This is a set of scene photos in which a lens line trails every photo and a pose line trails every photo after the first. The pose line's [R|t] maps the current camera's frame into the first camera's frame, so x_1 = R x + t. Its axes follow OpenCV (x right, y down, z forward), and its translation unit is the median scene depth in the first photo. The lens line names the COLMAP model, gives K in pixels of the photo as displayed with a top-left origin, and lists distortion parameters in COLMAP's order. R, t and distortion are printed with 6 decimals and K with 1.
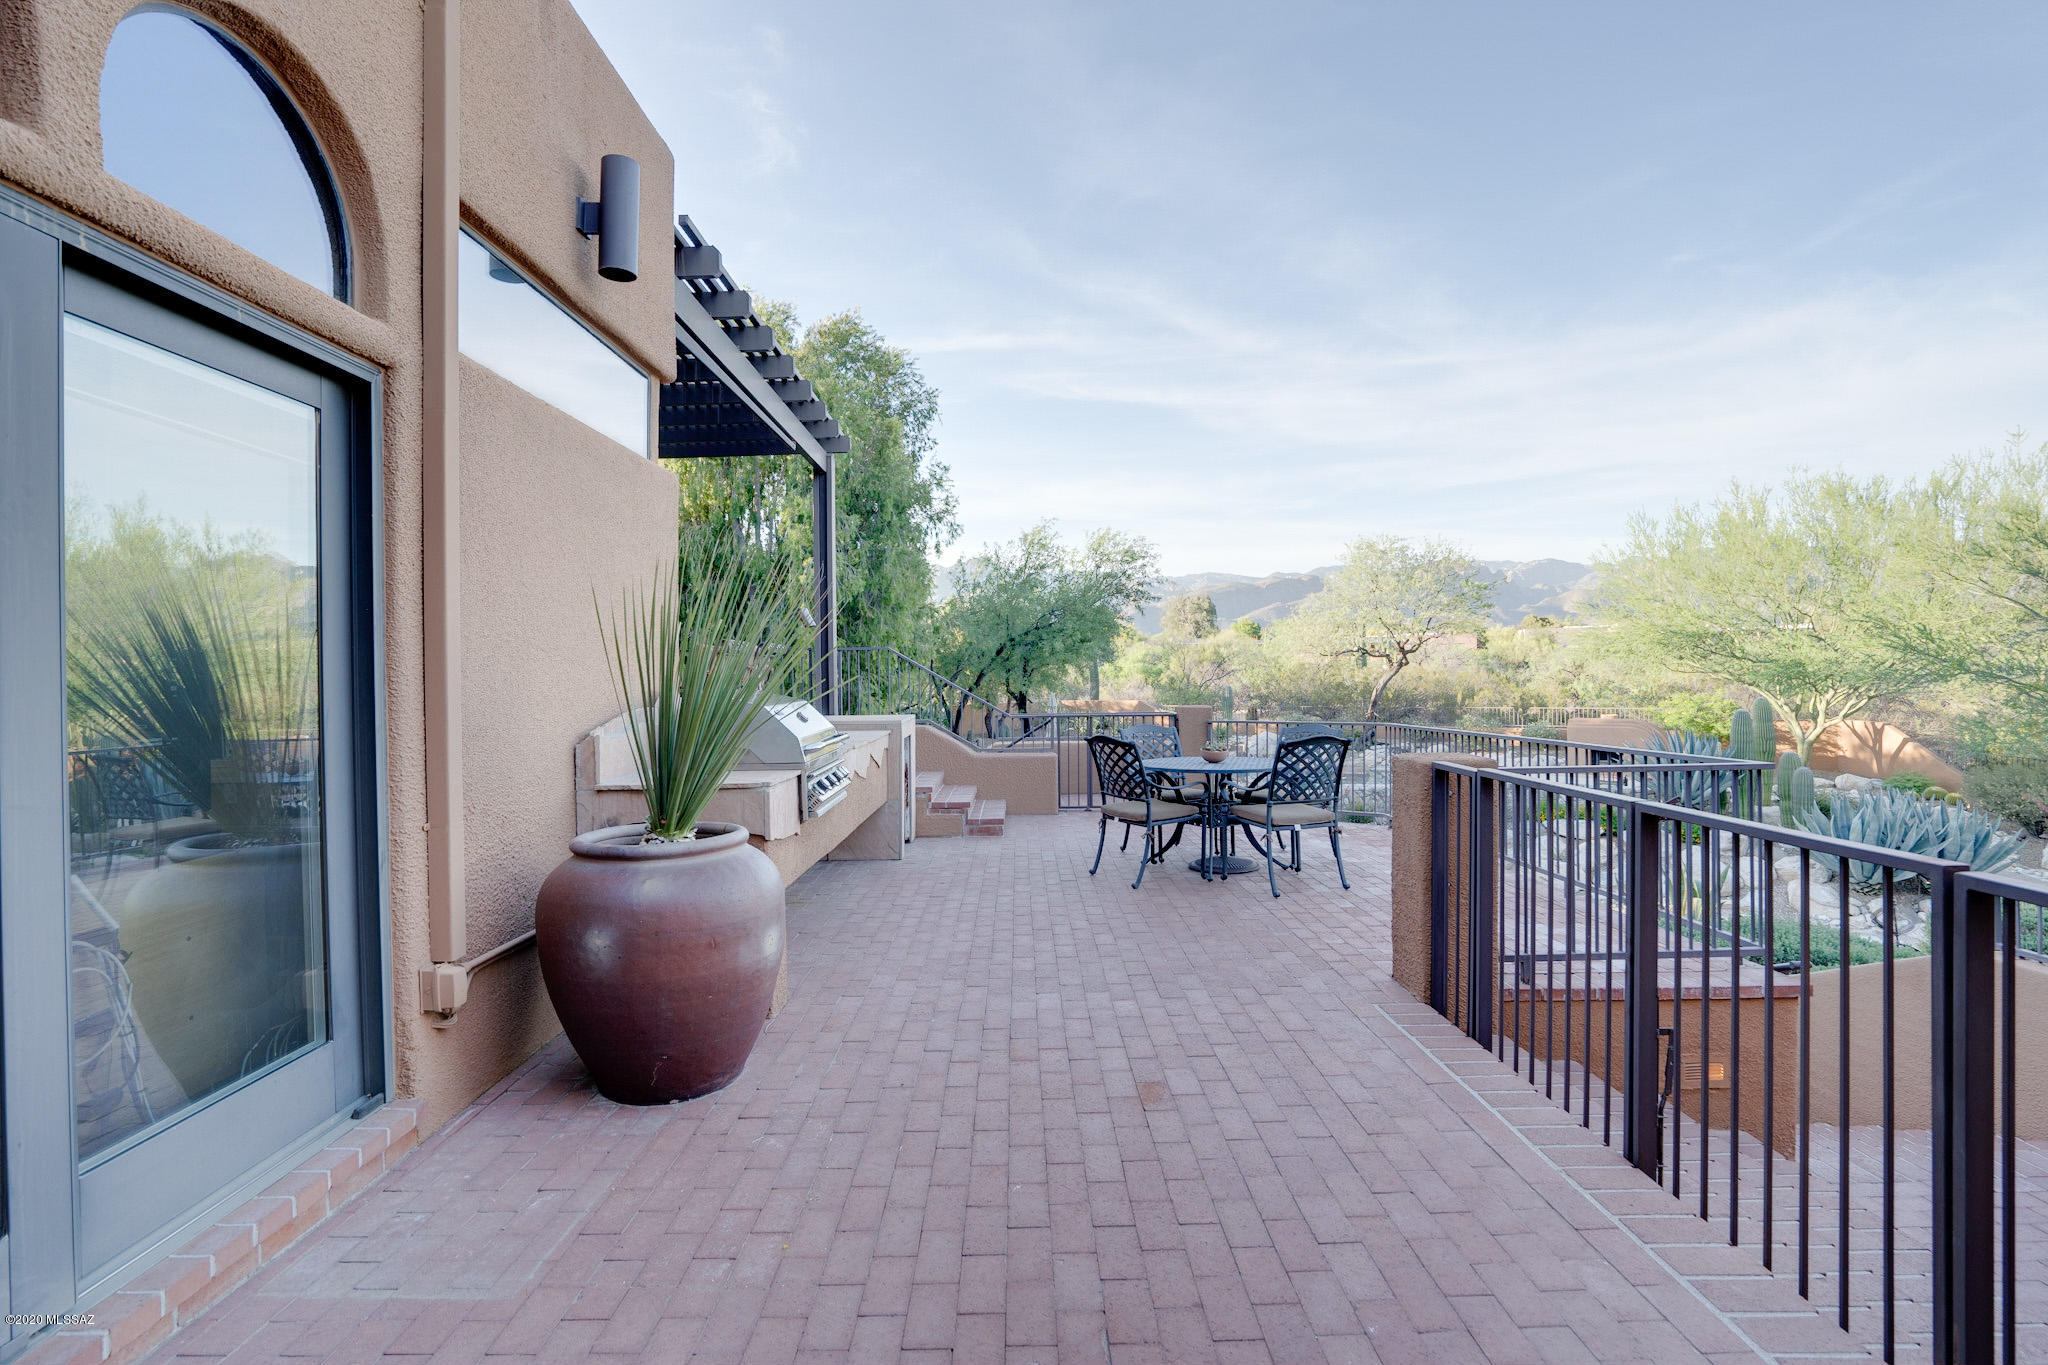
lens RADIAL K [[941.3, 0, 1014.9], [0, 941.3, 679.9], [0, 0, 1]] dist [-0.003454, 0.000204]
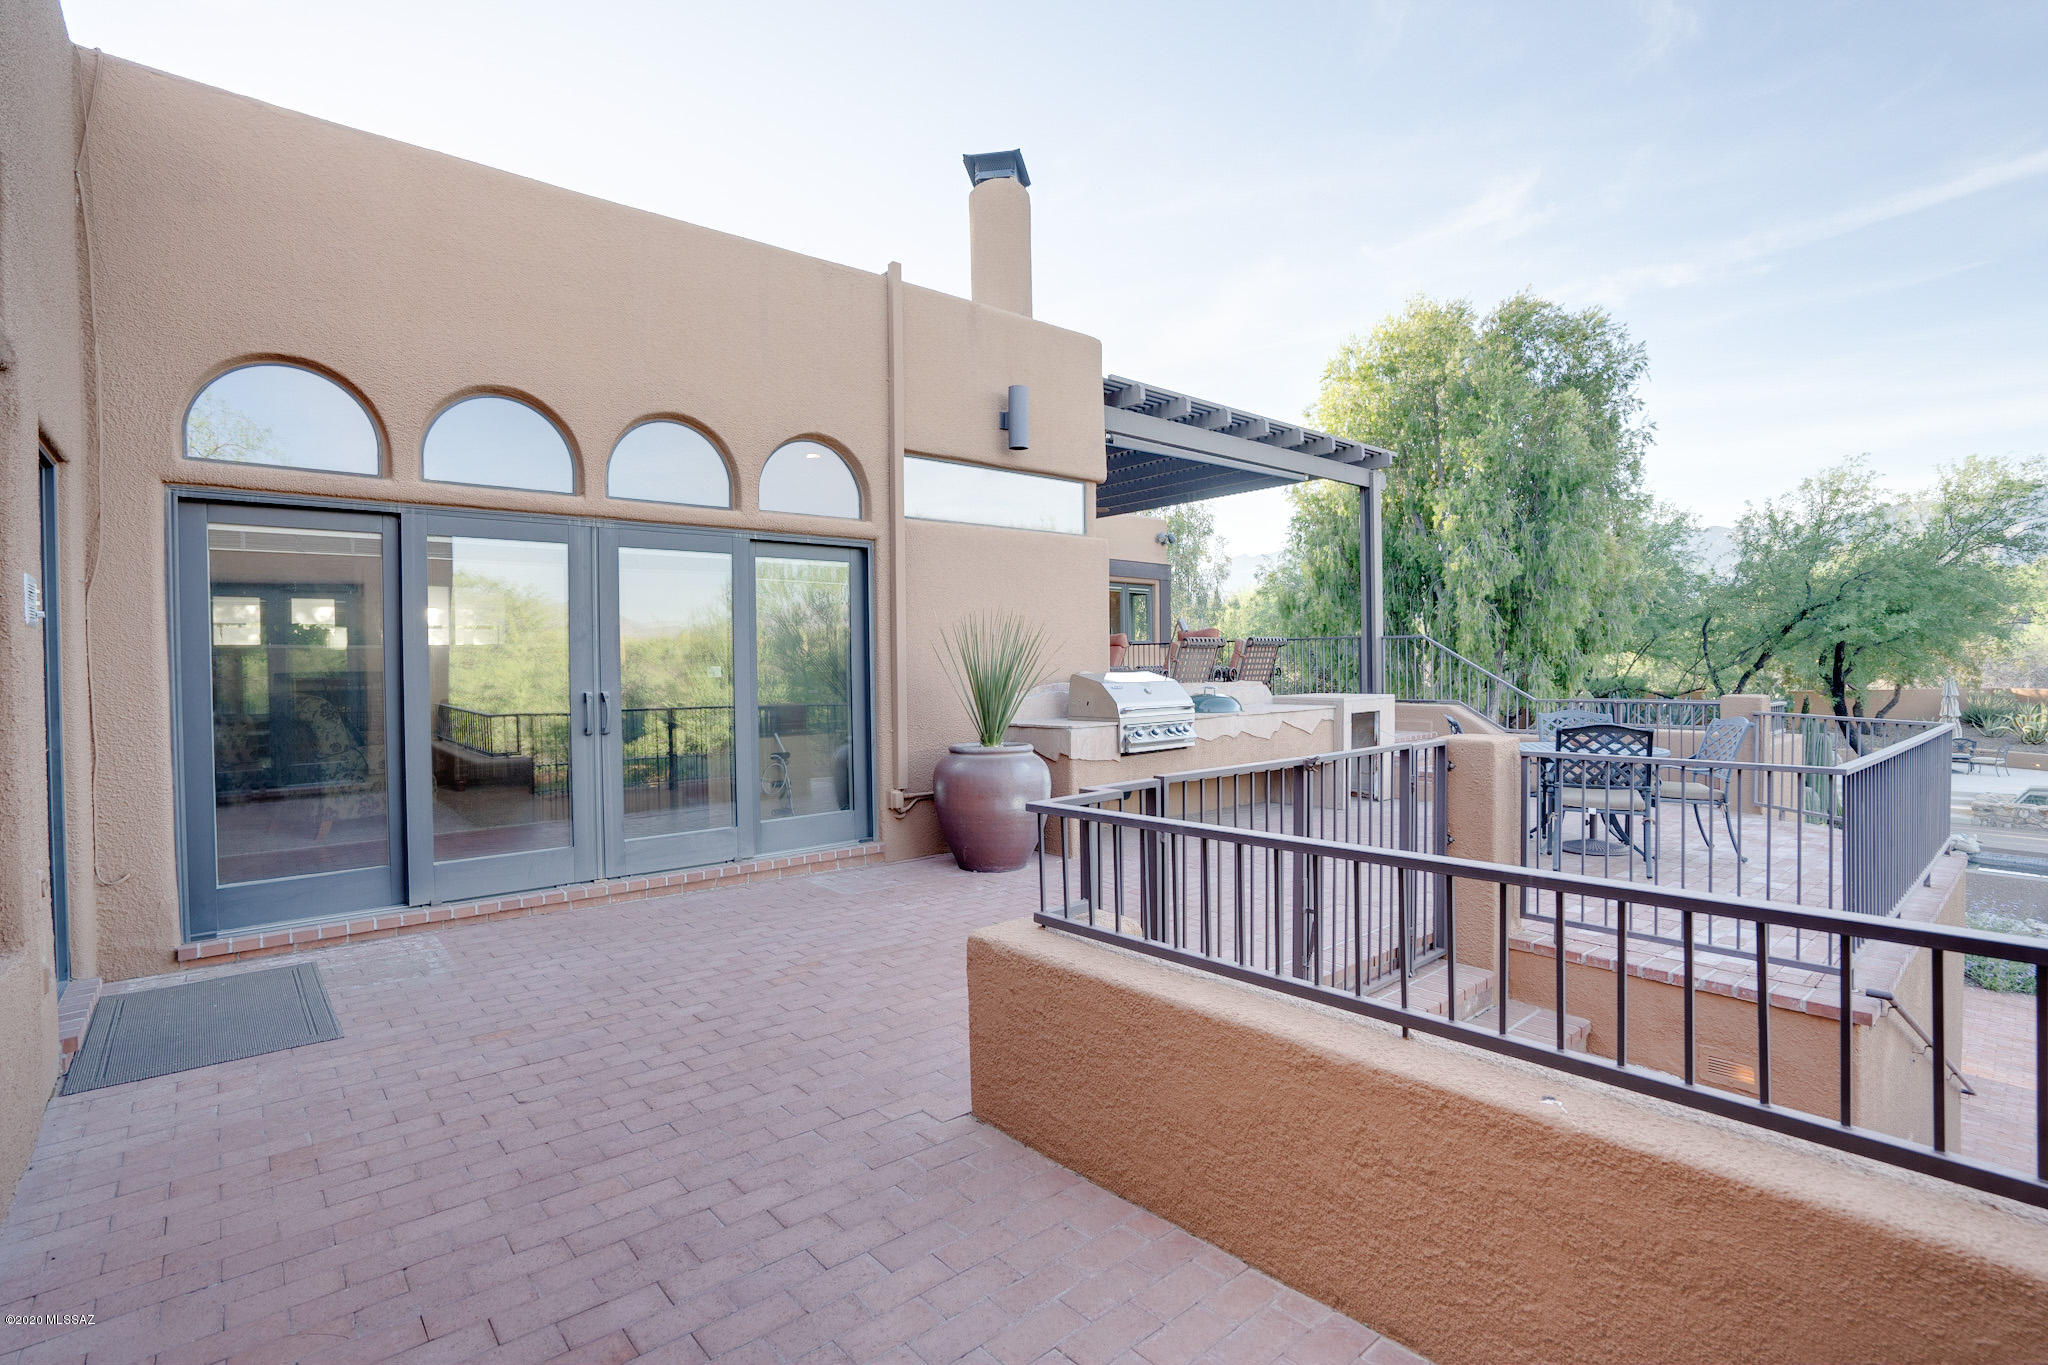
lens RADIAL K [[941.3, 0, 1026.3], [0, 941.3, 681.7], [0, 0, 1]] dist [-0.003454, 0.000204]
pose [[0.662463, 0.017258, -0.748896, 0.985475], [0.000881, 0.999716, 0.023817, -0.016420], [0.749094, -0.016438, 0.662259, -0.220918]]
